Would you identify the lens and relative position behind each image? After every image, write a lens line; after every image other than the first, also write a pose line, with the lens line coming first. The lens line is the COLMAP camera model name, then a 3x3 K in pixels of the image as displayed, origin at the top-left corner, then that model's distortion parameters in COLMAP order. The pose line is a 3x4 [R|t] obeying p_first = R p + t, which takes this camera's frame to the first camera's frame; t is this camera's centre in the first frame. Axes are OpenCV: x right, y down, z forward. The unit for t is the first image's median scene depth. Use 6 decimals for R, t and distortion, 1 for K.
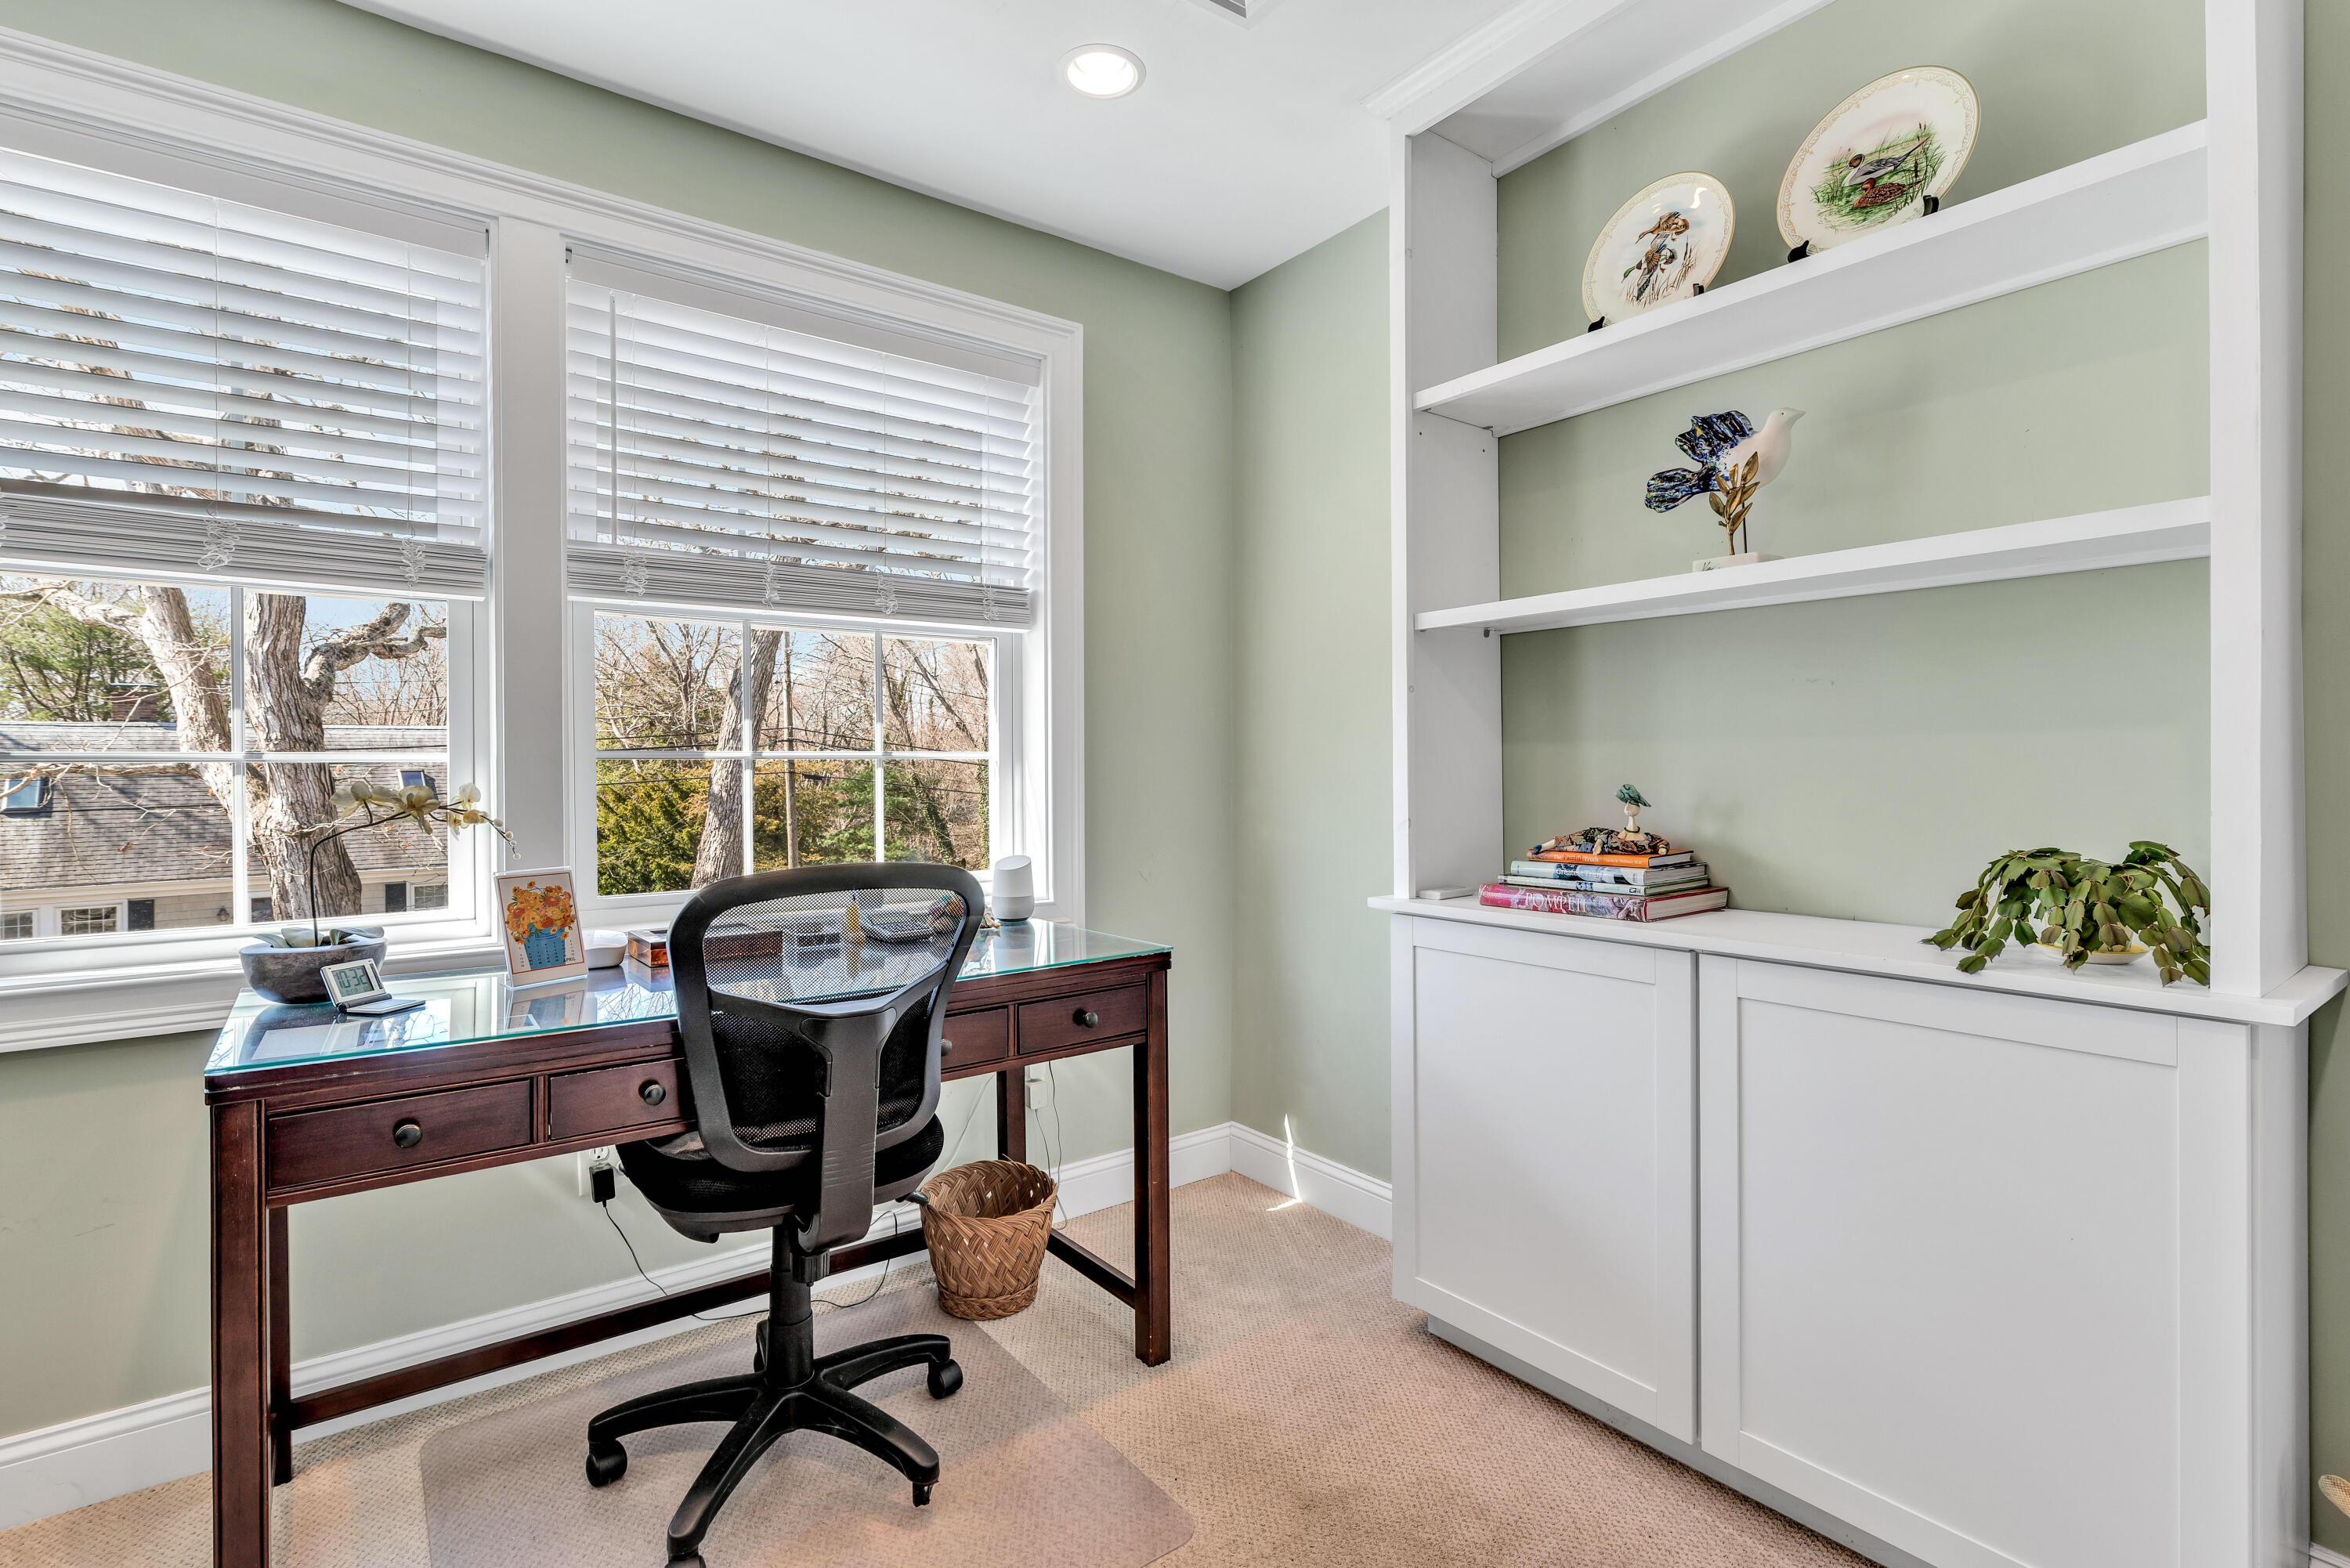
lens RADIAL K [[1090.9, 0, 1171.1], [0, 1090.9, 774.2], [0, 0, 1]] dist [-0.000610, 0.000121]
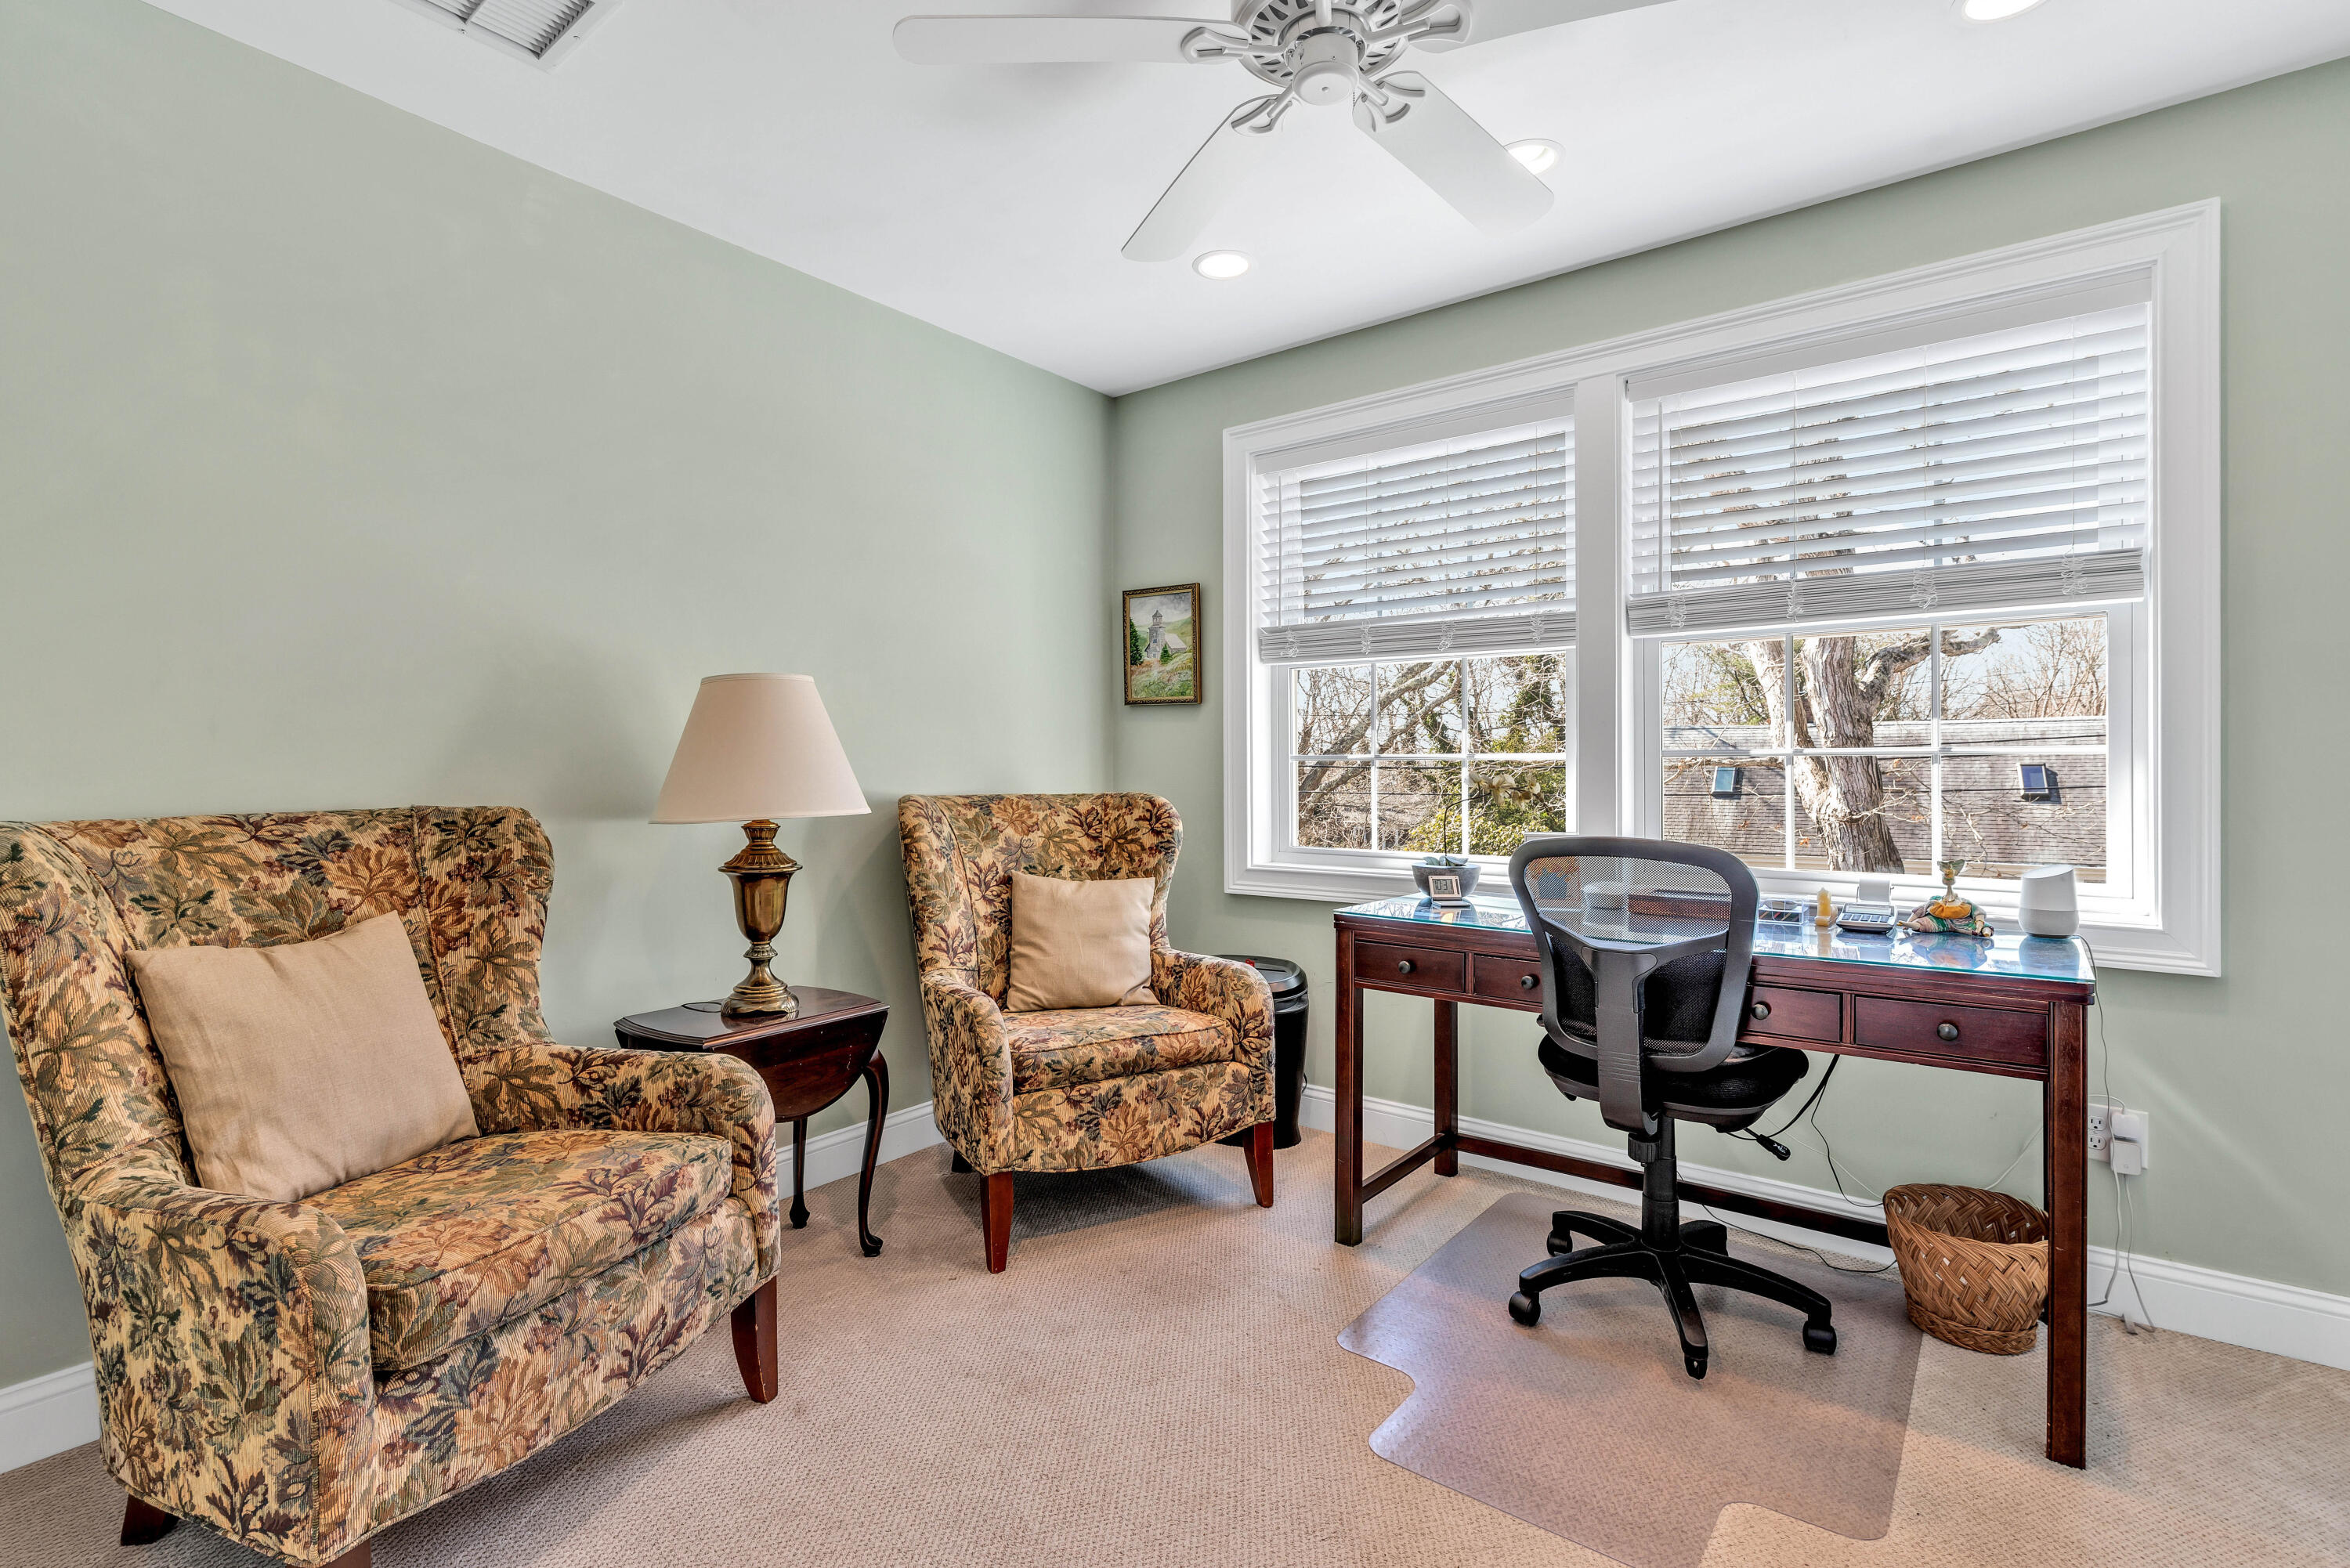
lens RADIAL K [[1090.9, 0, 1173.6], [0, 1090.9, 772.2], [0, 0, 1]] dist [-0.000610, 0.000121]
pose [[0.265135, 0.010980, -0.964149, 0.475935], [-0.006978, 0.999931, 0.009468, -0.003051], [0.964186, 0.004217, 0.265193, 0.076466]]
